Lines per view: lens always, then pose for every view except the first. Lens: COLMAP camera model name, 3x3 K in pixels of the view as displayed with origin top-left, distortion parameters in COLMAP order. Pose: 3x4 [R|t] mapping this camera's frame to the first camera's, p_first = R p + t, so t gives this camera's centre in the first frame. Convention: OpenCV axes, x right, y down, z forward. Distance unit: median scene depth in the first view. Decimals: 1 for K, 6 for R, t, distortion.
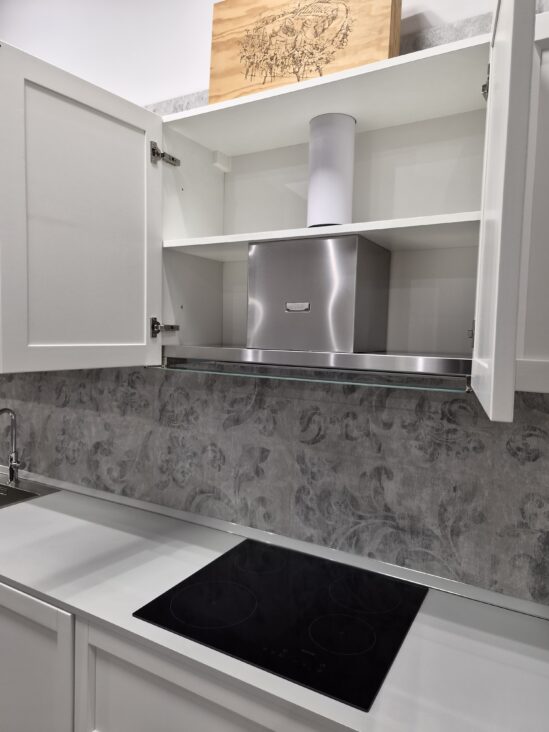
lens RADIAL K [[506.6, 0, 274.3], [0, 506.6, 358.4], [0, 0, 1]] dist [0.073735, 0.001408]
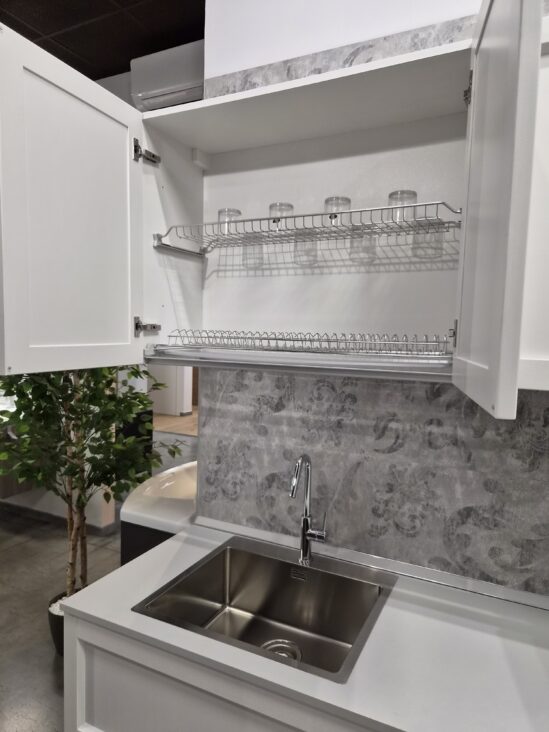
lens RADIAL K [[495.8, 0, 273.0], [0, 495.8, 366.7], [0, 0, 1]] dist [0.023514, -0.000670]
pose [[0.998312, -0.007868, 0.057539, -0.210092], [0.006611, 0.999736, 0.022015, -0.011768], [-0.057697, -0.021597, 0.998100, 0.123238]]
